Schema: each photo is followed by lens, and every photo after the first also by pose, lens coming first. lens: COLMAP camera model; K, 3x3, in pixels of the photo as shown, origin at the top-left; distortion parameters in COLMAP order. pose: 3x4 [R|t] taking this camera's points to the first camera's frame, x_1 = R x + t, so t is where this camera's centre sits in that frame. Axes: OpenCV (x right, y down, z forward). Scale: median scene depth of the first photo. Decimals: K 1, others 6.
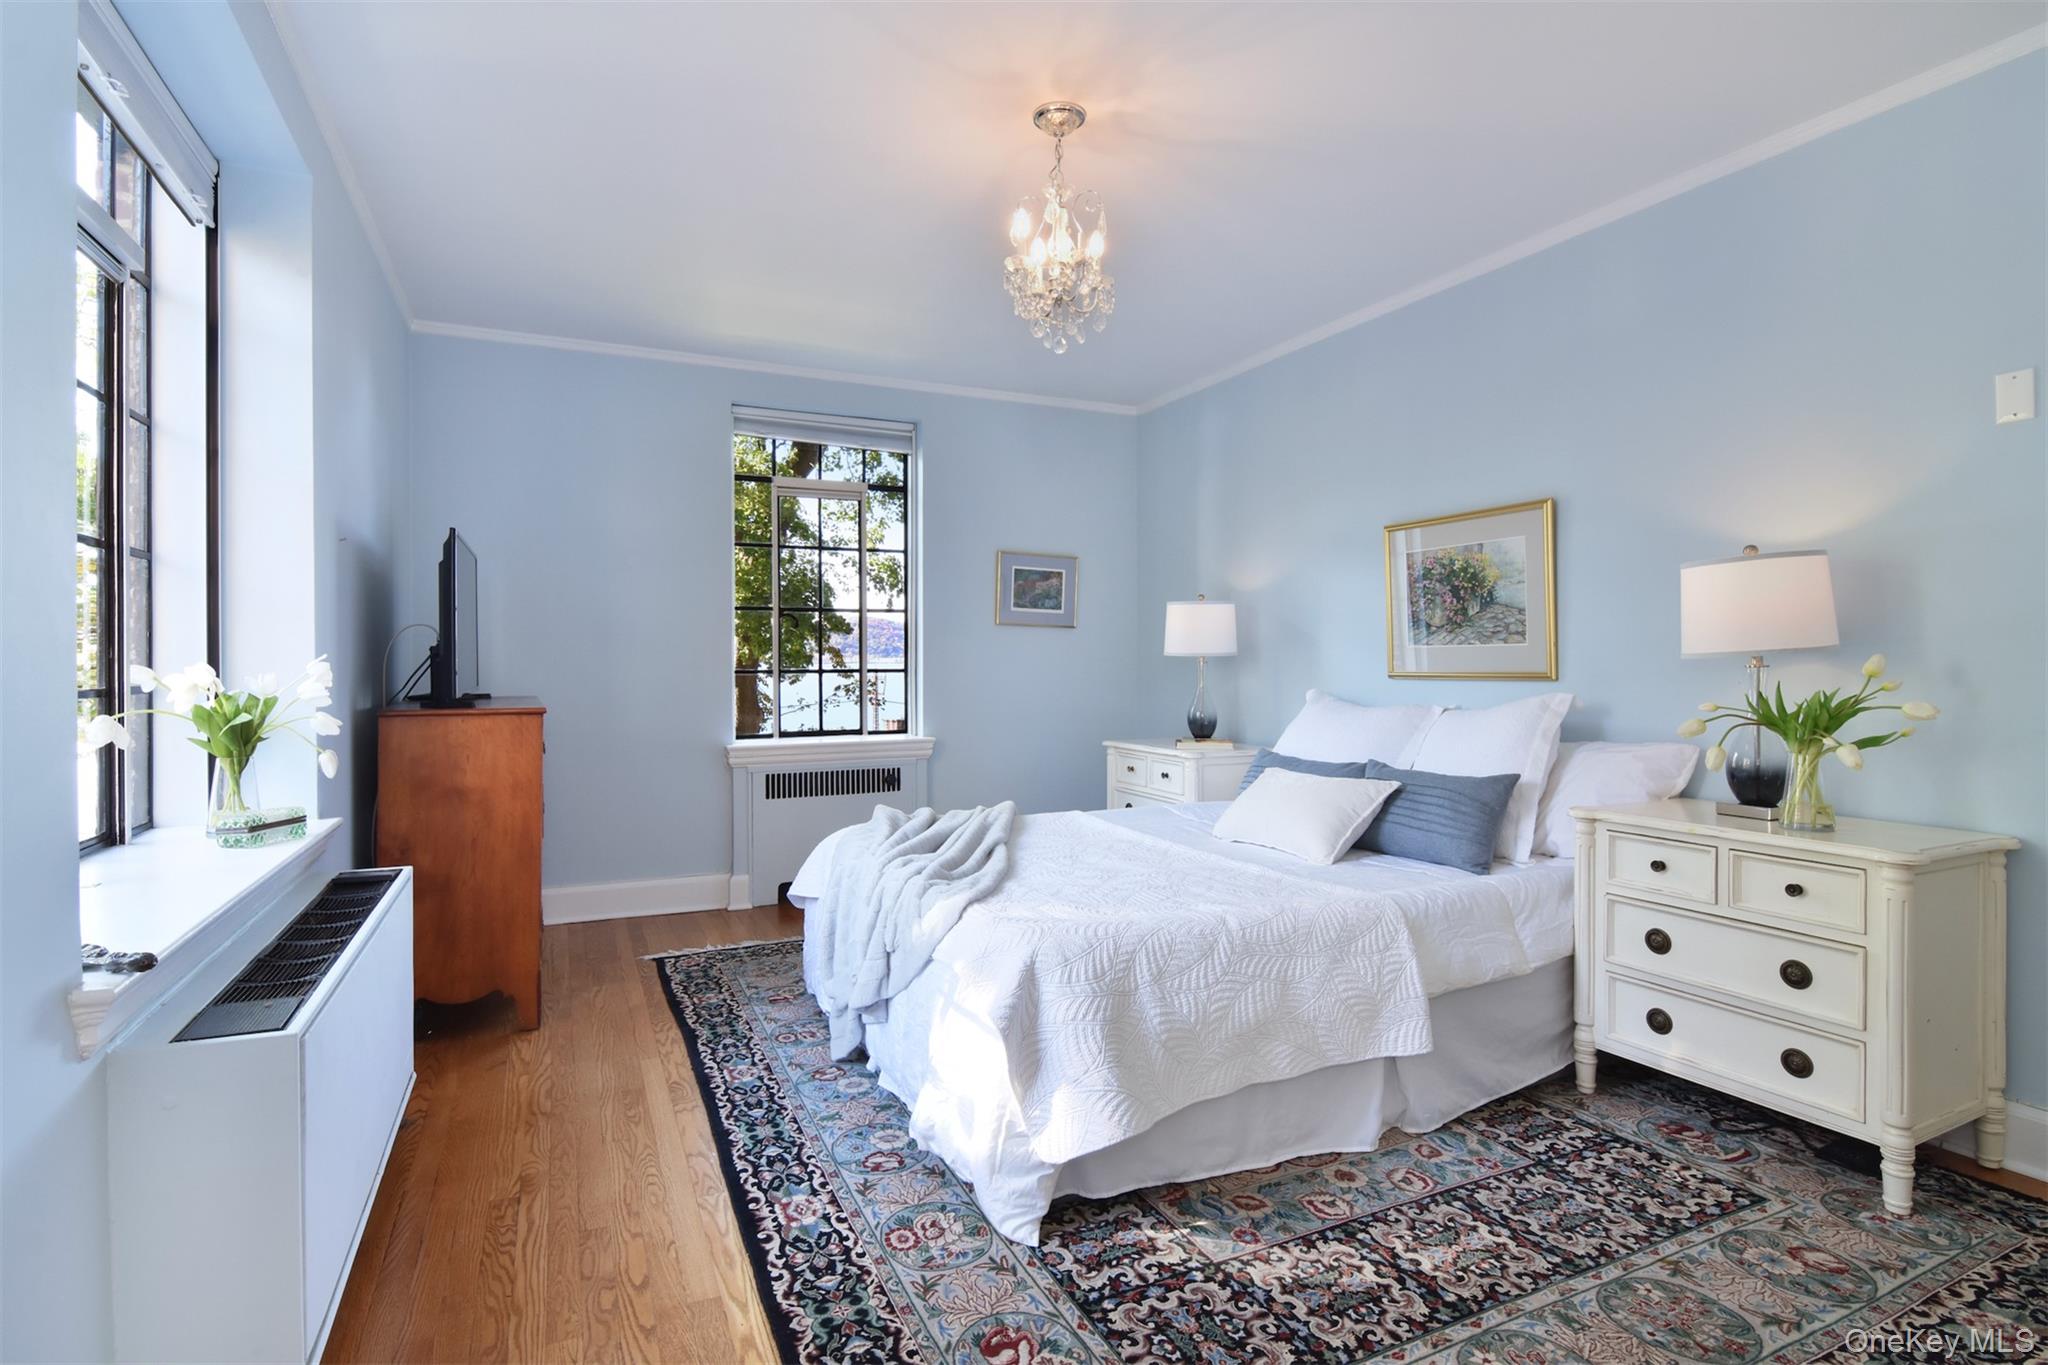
lens RADIAL K [[1003.4, 0, 1032.4], [0, 1003.4, 672.1], [0, 0, 1]] dist [-0.009472, -0.004406]
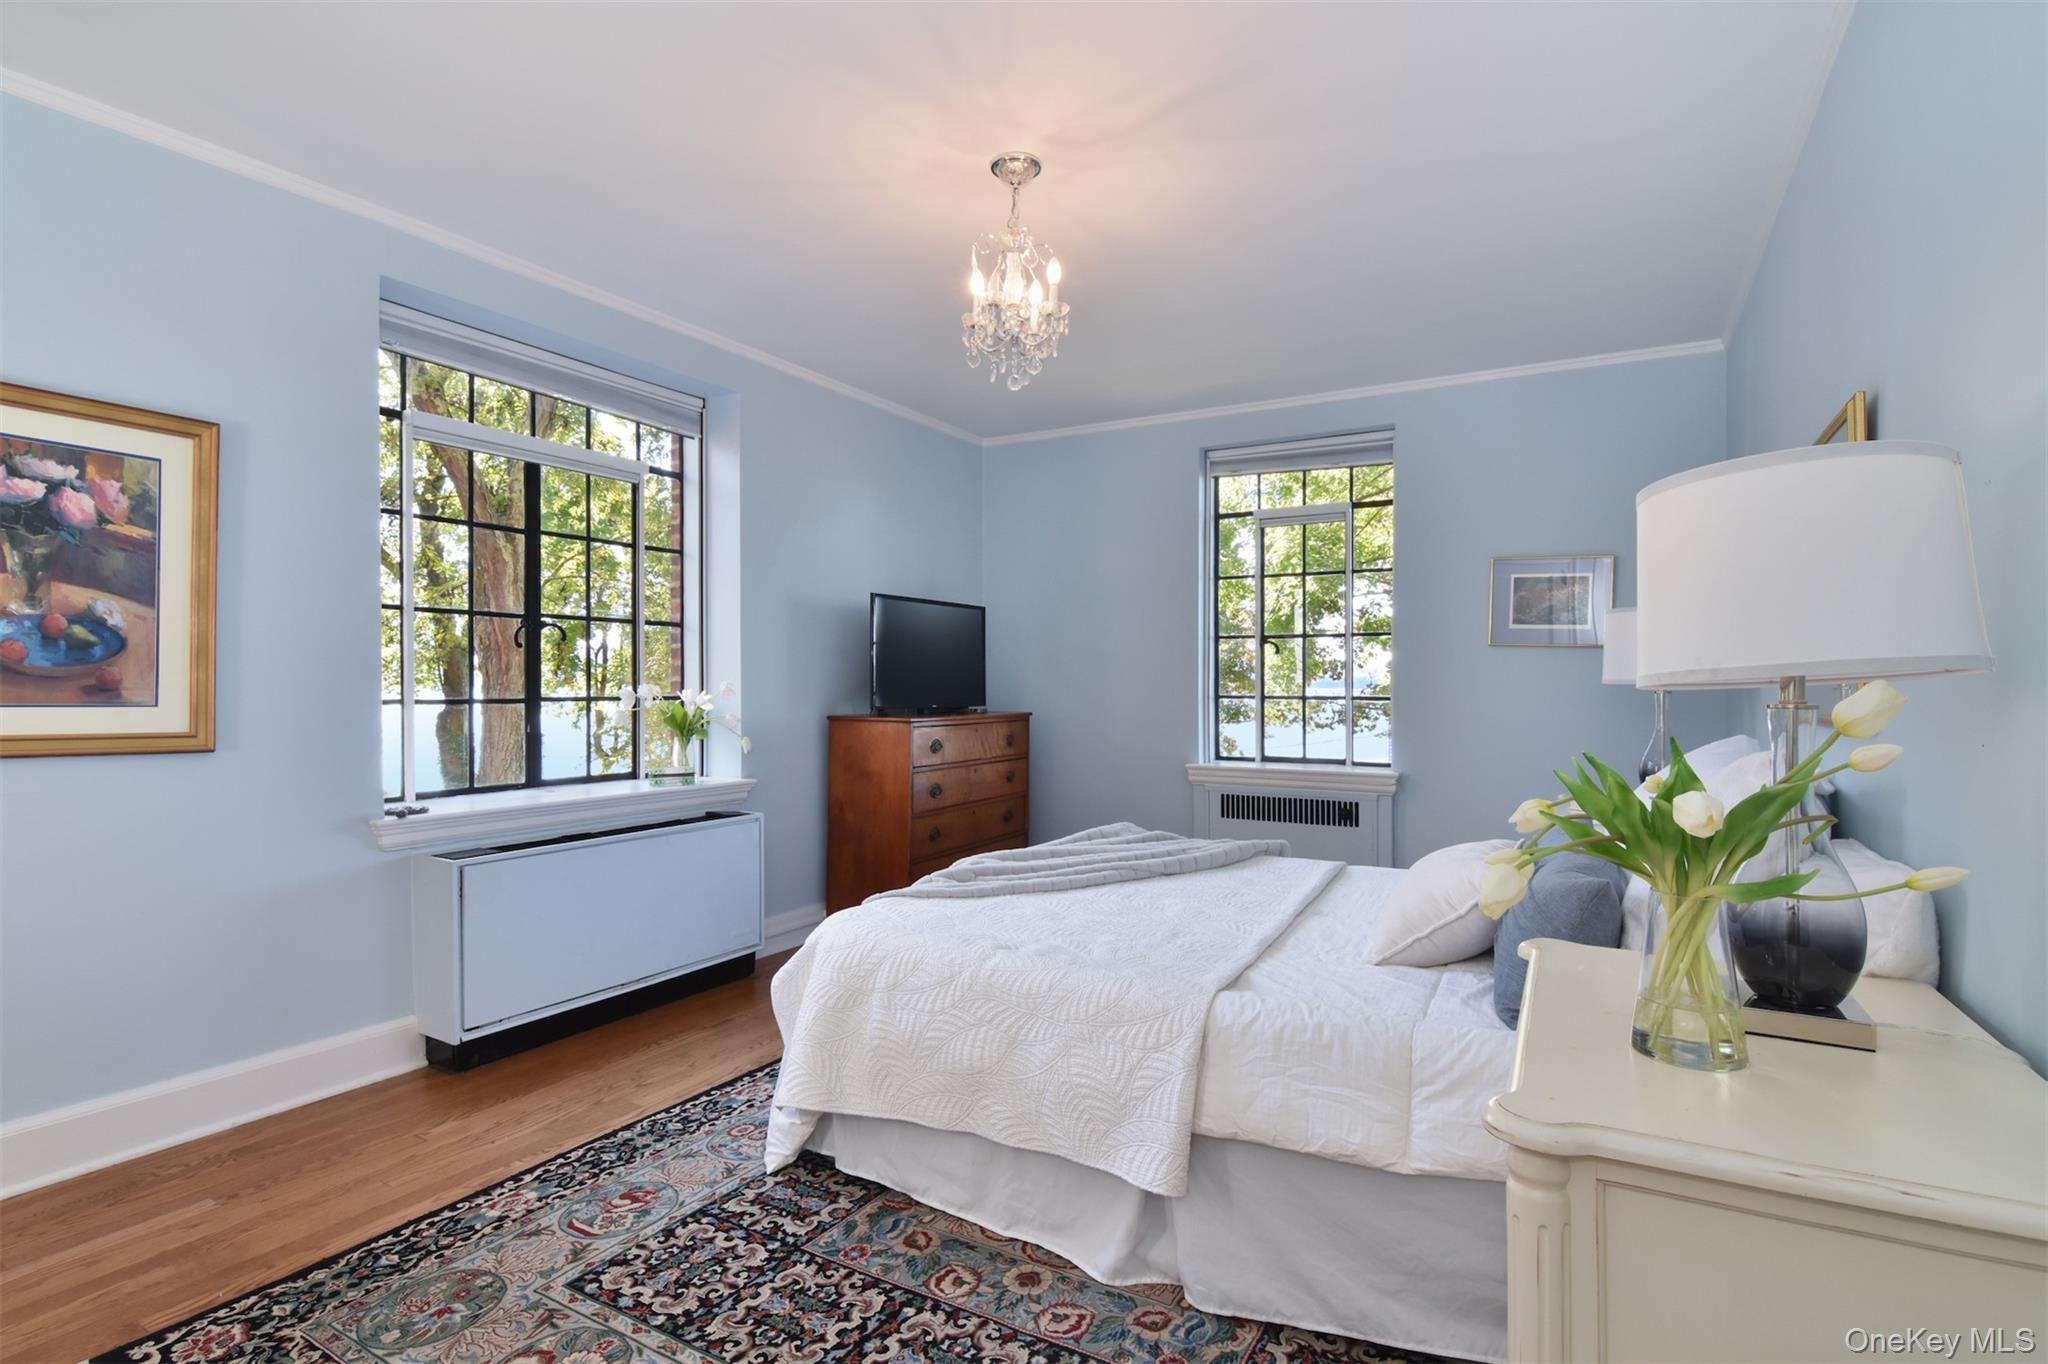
lens RADIAL K [[1003.4, 0, 1021.1], [0, 1003.4, 680.2], [0, 0, 1]] dist [-0.009472, -0.004406]
pose [[0.575277, 0.003068, -0.817953, 1.104158], [-0.019938, 0.999748, -0.010273, -0.006394], [0.817716, 0.022218, 0.575193, 0.527538]]
